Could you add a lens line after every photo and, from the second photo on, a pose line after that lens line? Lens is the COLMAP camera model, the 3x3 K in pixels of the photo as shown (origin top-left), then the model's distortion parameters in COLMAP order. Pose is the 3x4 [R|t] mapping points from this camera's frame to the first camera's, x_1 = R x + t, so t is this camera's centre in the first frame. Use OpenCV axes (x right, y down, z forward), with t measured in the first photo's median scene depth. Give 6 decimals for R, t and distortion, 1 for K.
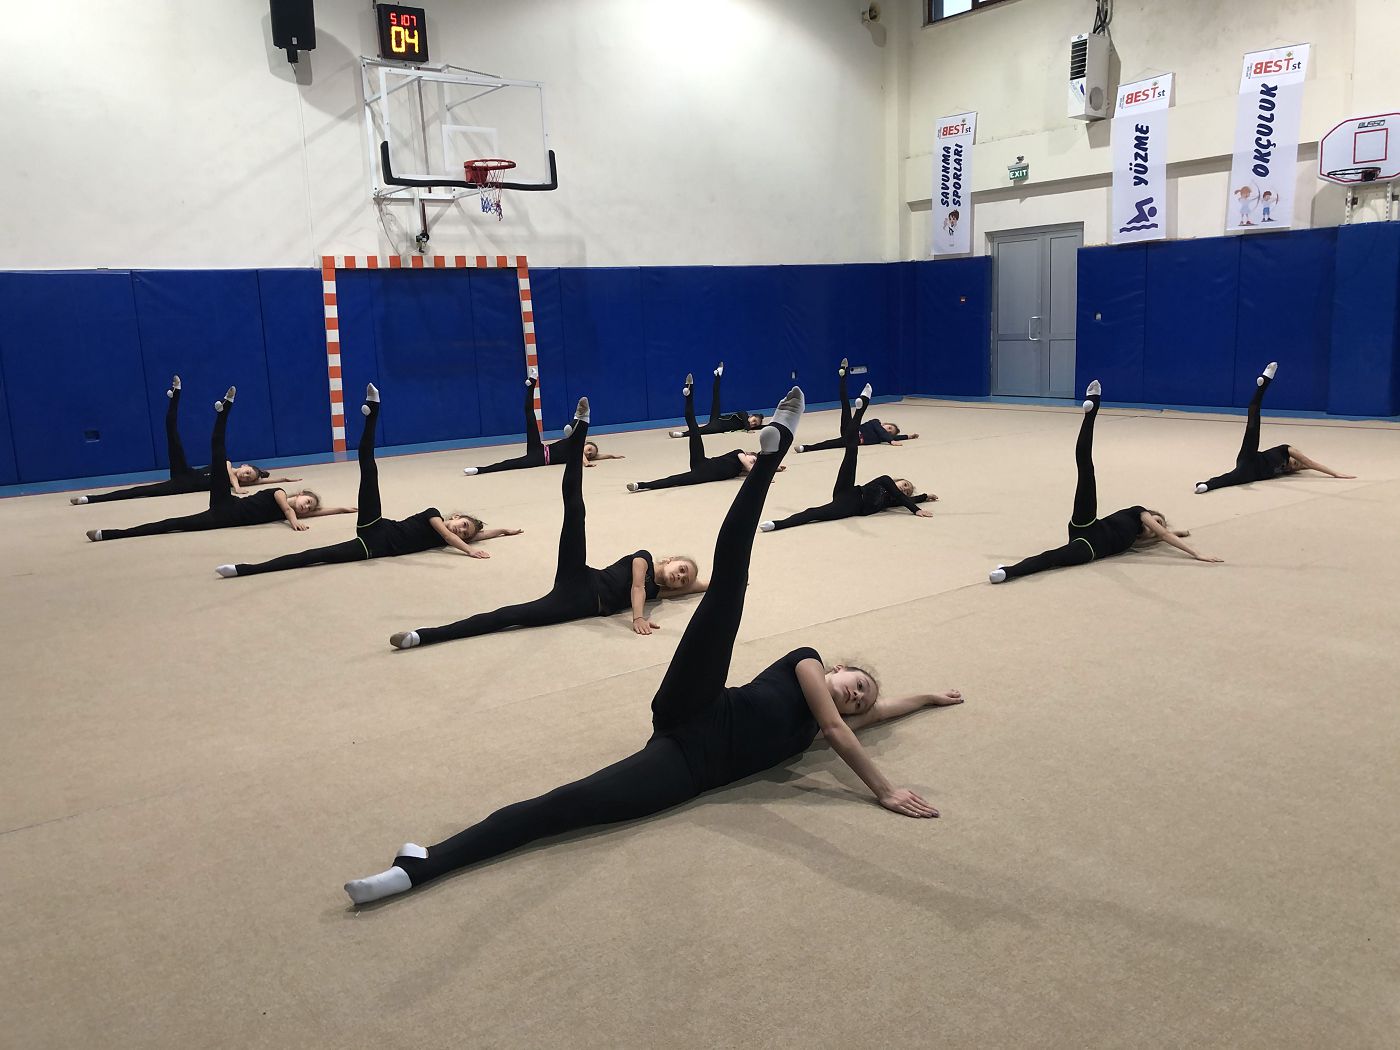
lens RADIAL K [[1147.4, 0, 701.2], [0, 1147.4, 523.6], [0, 0, 1]] dist [0.017811, 0.001067]
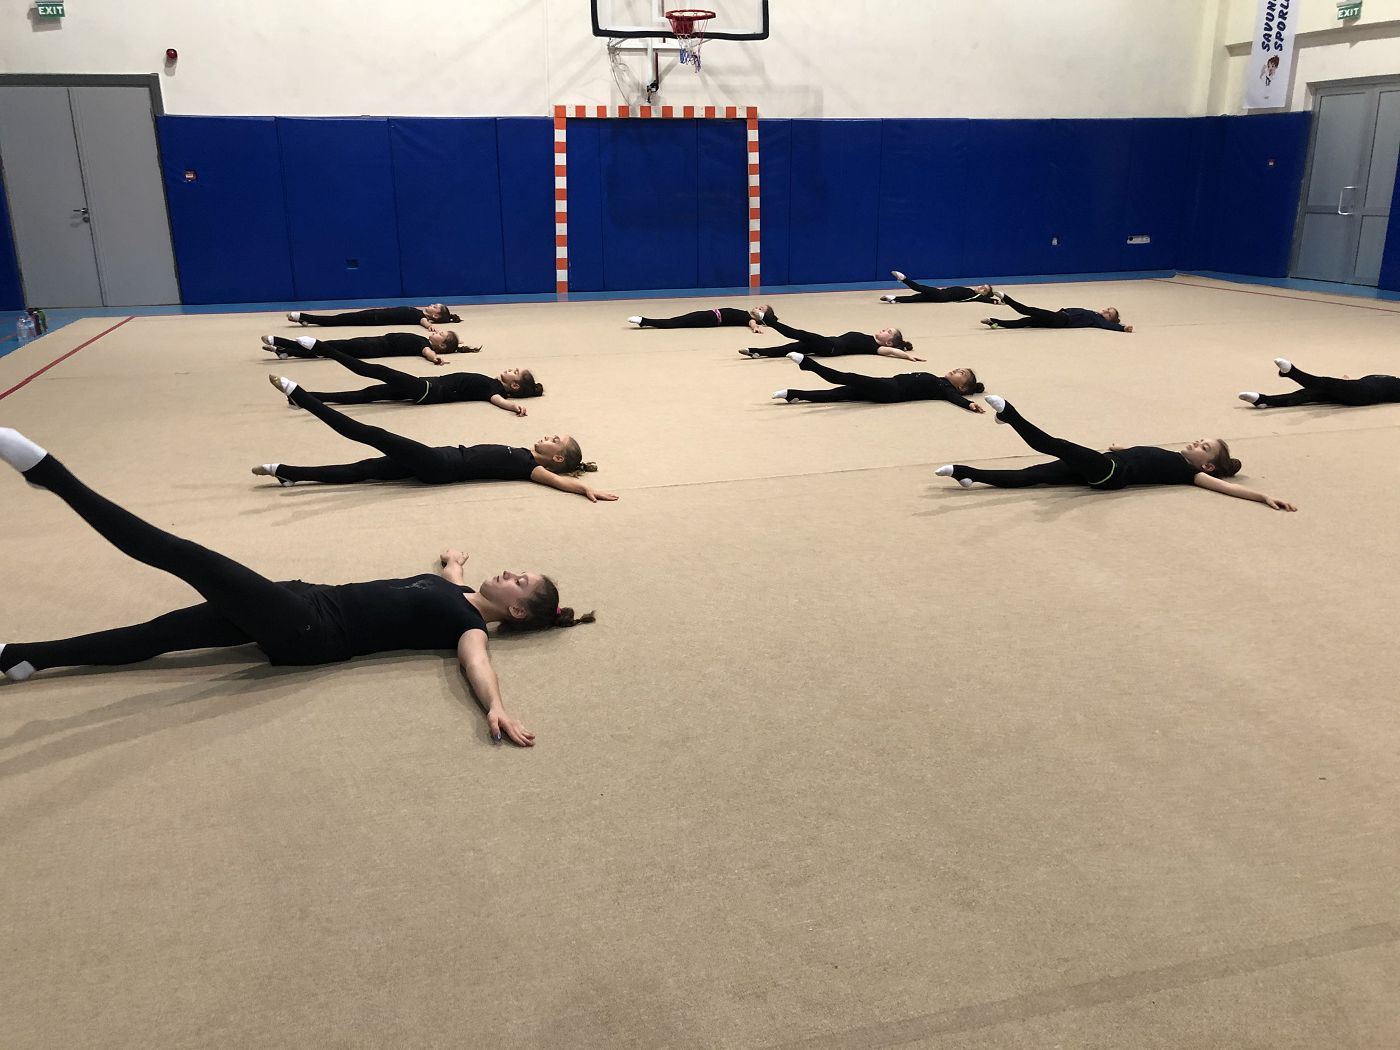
lens RADIAL K [[1146.7, 0, 685.1], [0, 1146.7, 527.7], [0, 0, 1]] dist [0.036387, -0.054686]
pose [[0.931481, 0.136255, -0.337309, 0.184036], [-0.091636, 0.985192, 0.144913, -0.011600], [0.352059, -0.104074, 0.930174, 0.007476]]
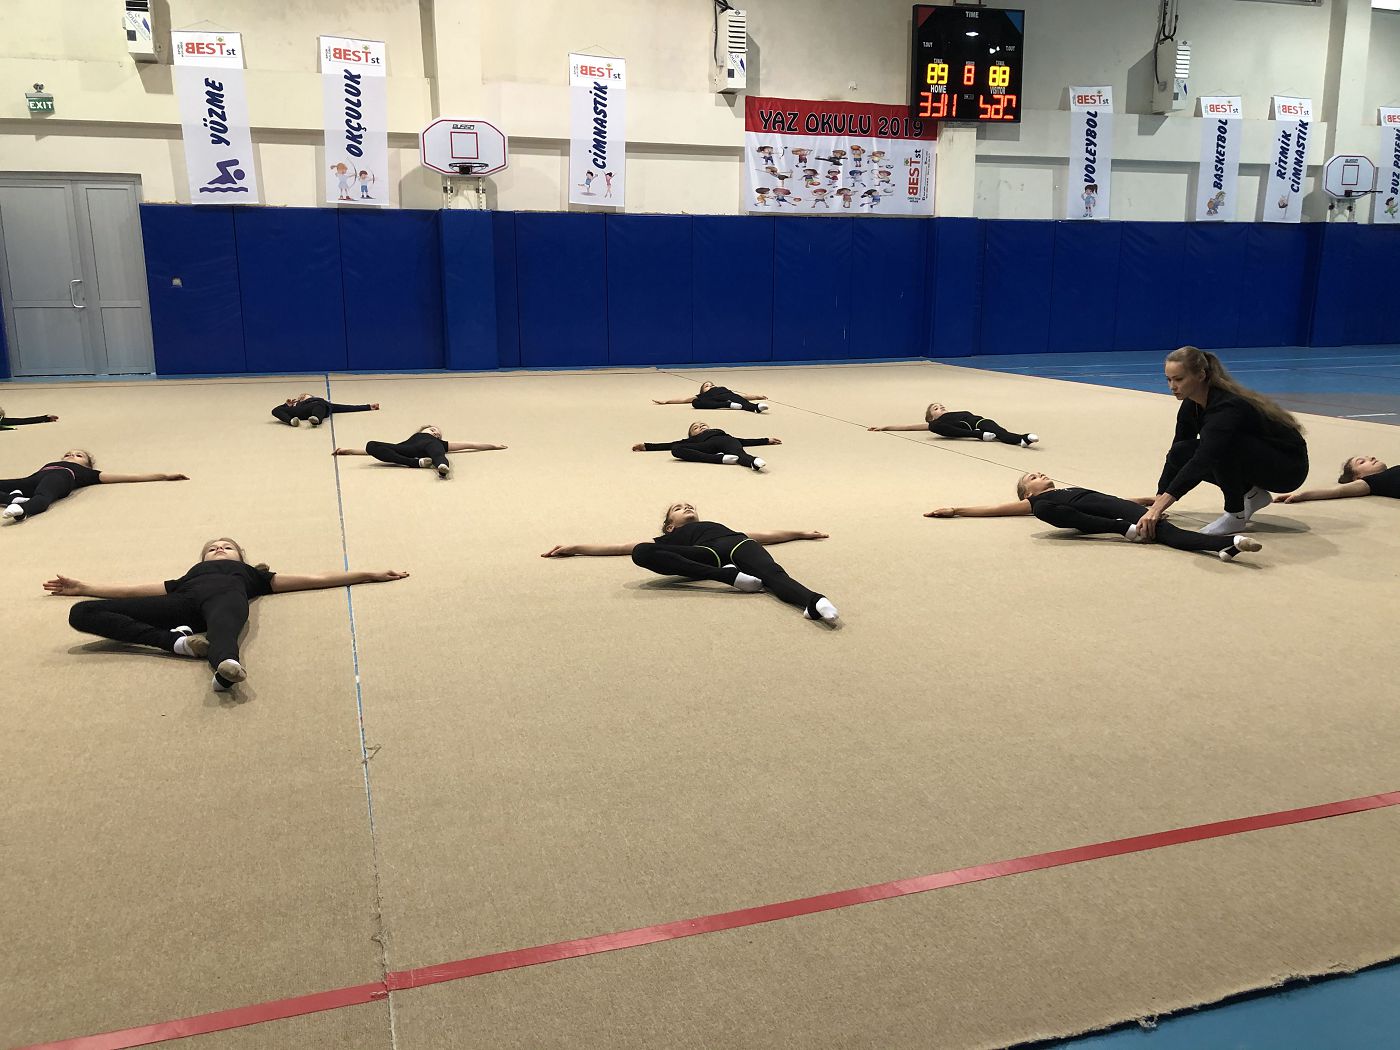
lens RADIAL K [[1159.8, 0, 705.0], [0, 1159.8, 516.0], [0, 0, 1]] dist [0.004466, 0.052093]
pose [[0.306531, -0.155027, 0.939151, -0.479021], [0.160576, 0.980929, 0.109513, -0.034681], [-0.938219, 0.117236, 0.325579, 0.364789]]
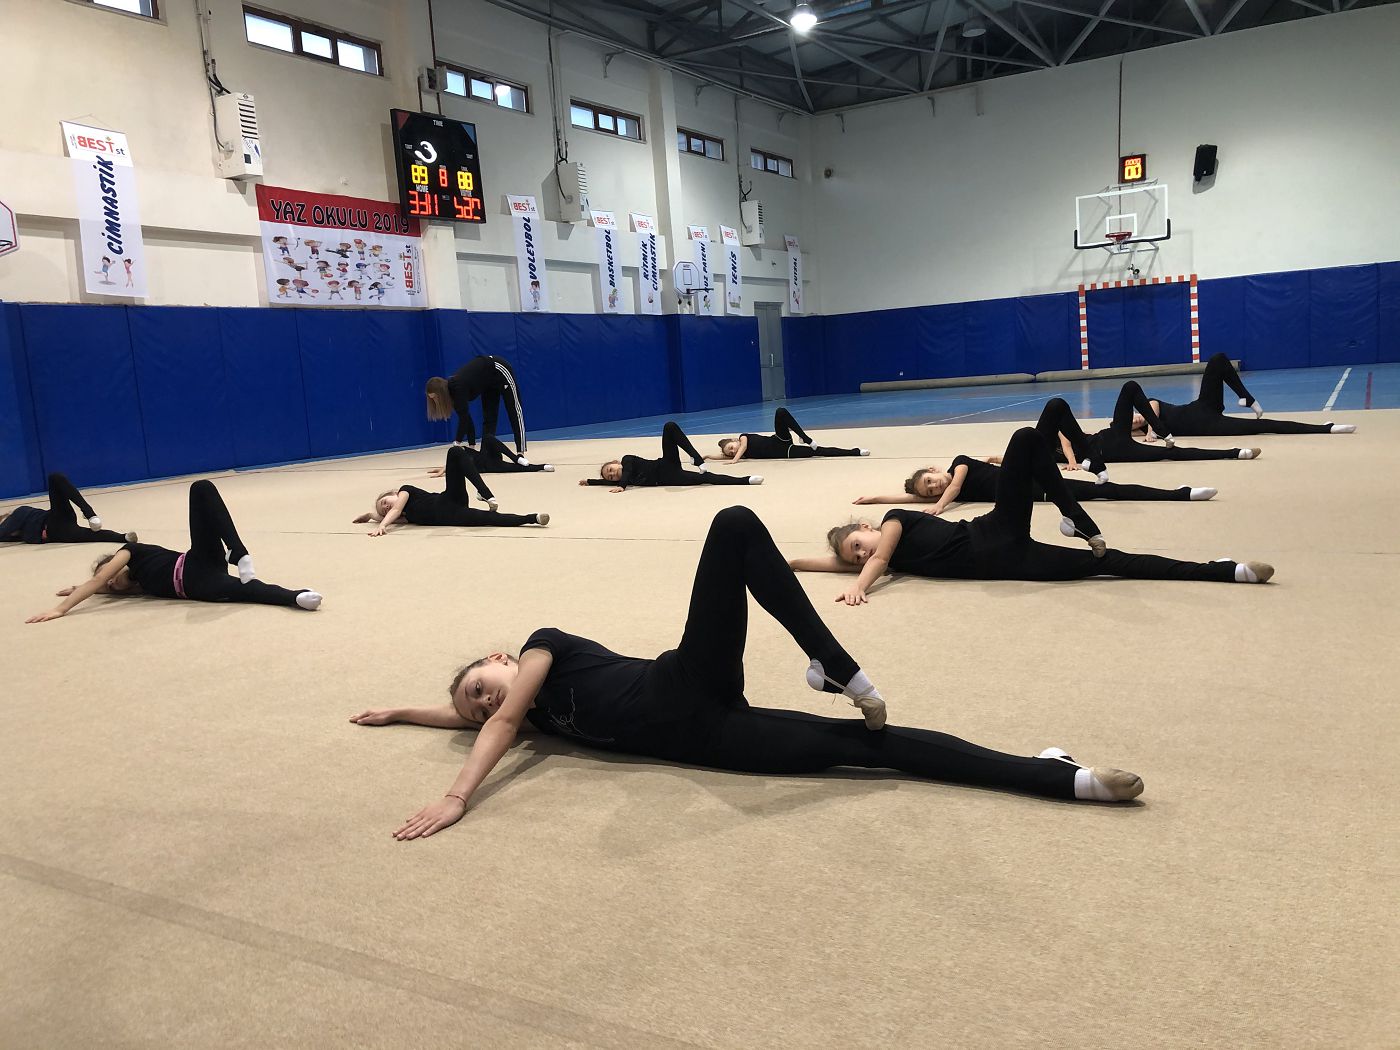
lens RADIAL K [[1147.6, 0, 700.5], [0, 1147.6, 526.7], [0, 0, 1]] dist [0.020548, -0.001261]
pose [[-0.396315, -0.053444, 0.916558, -0.492247], [0.251185, 0.953905, 0.164233, -0.077080], [-0.883086, 0.295313, -0.364622, 0.778934]]
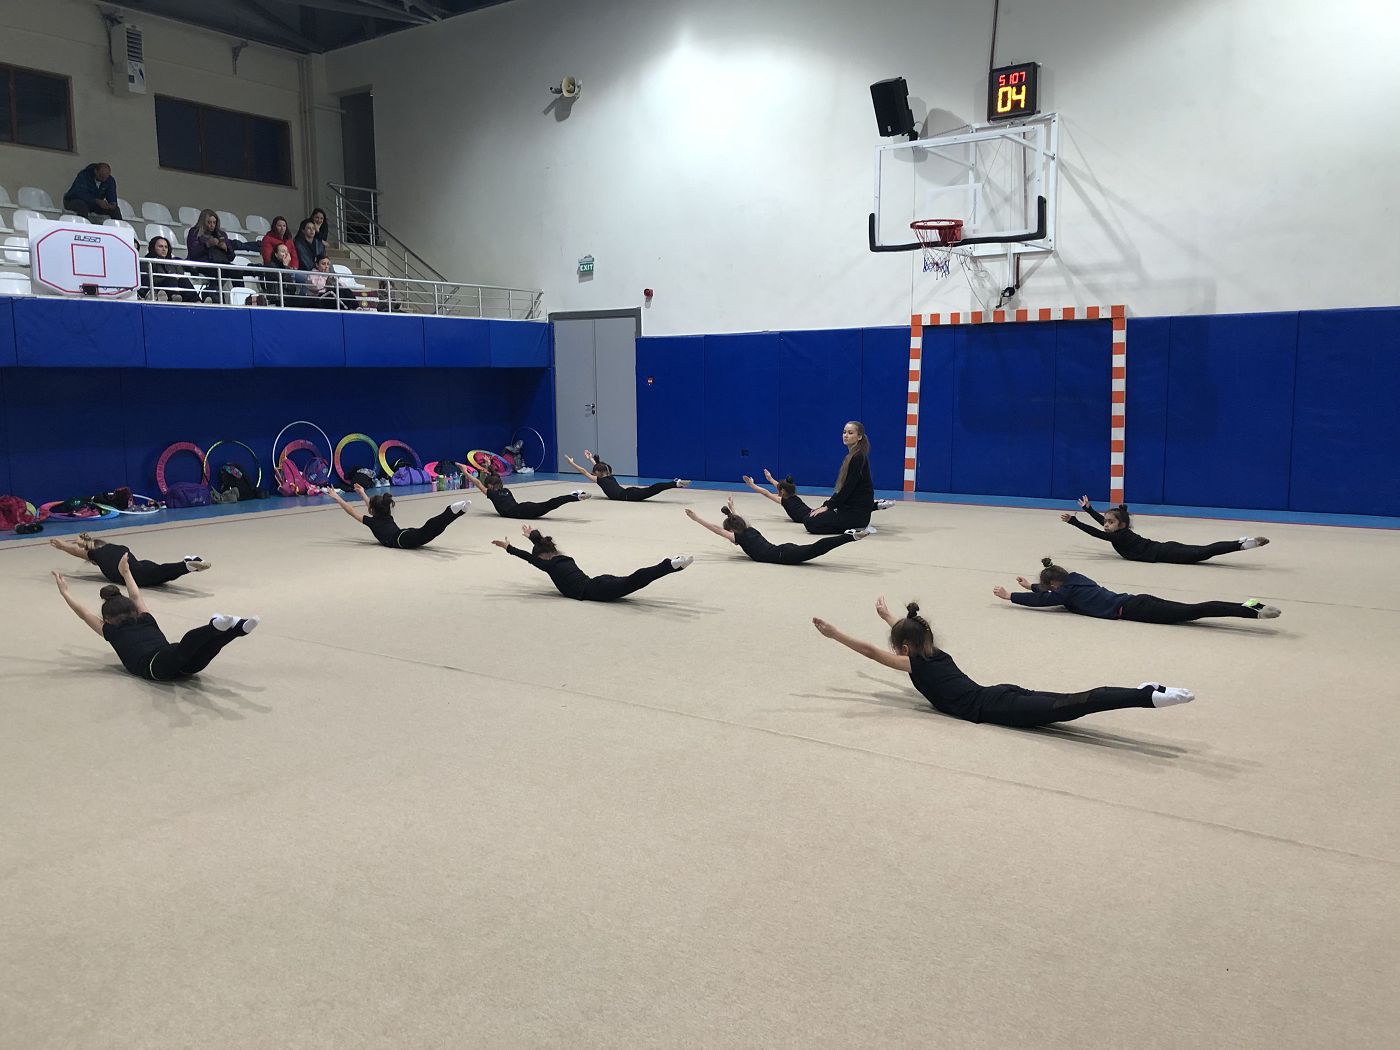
lens RADIAL K [[1122.4, 0, 679.4], [0, 1122.4, 526.6], [0, 0, 1]] dist [0.005042, -0.006282]
pose [[0.314778, 0.156862, -0.936114, 0.599139], [-0.170141, 0.979600, 0.106937, -0.103356], [0.933792, 0.125609, 0.335046, 0.425747]]
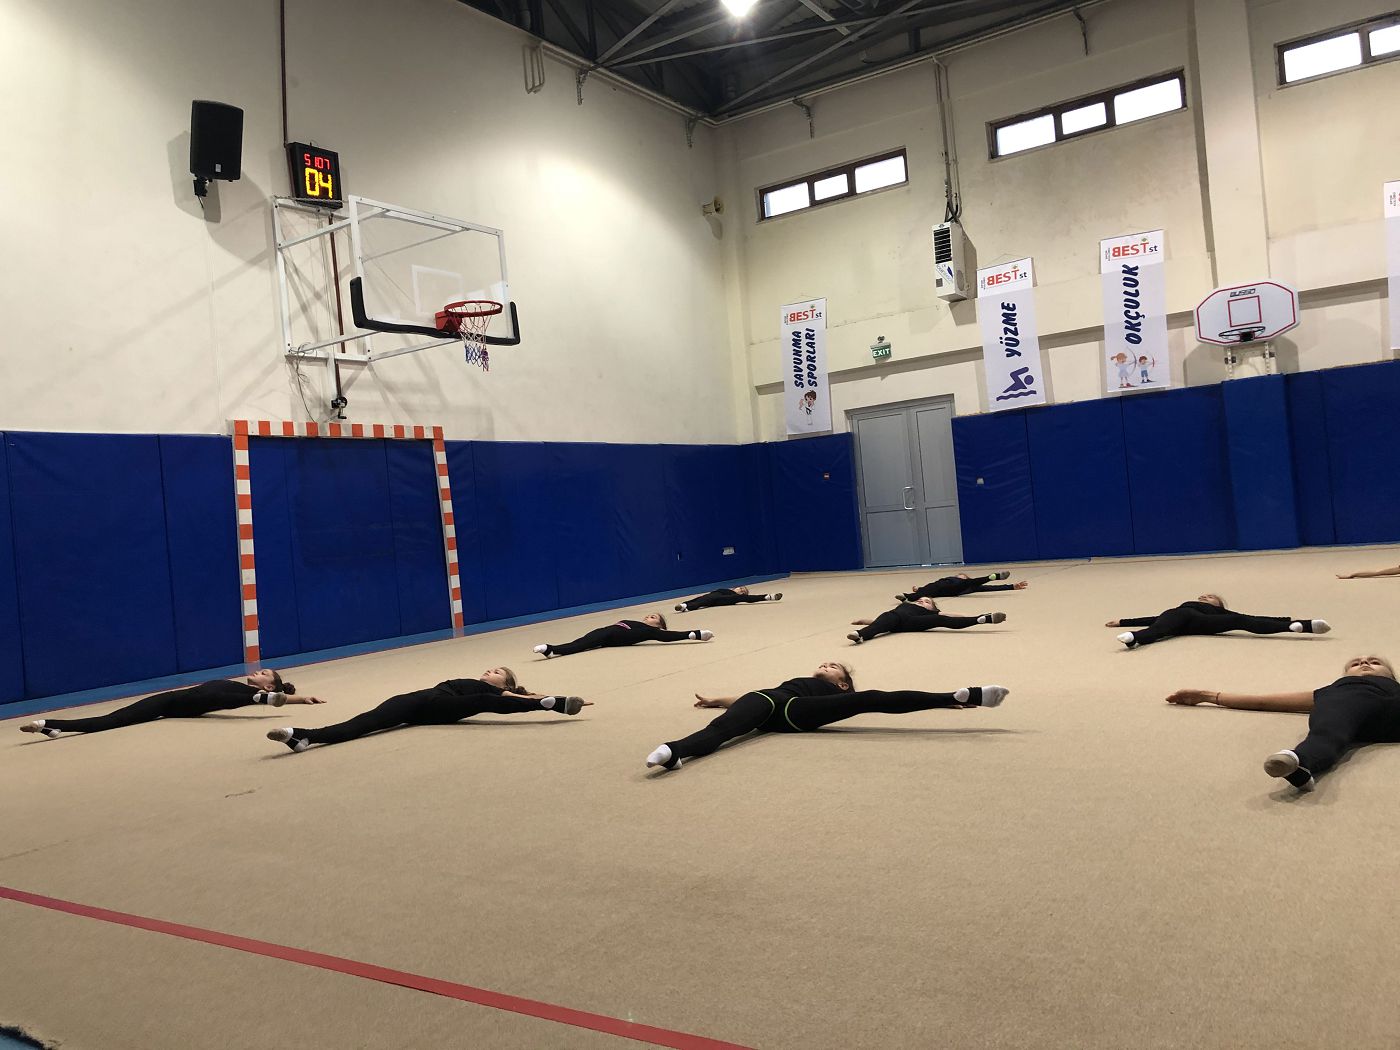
lens RADIAL K [[1149.6, 0, 681.2], [0, 1149.6, 519.8], [0, 0, 1]] dist [0.010176, 0.008502]
pose [[0.942348, -0.041202, 0.332088, -0.284554], [0.108993, 0.976067, -0.188186, 0.021735], [-0.316386, 0.213532, 0.924286, 0.153843]]
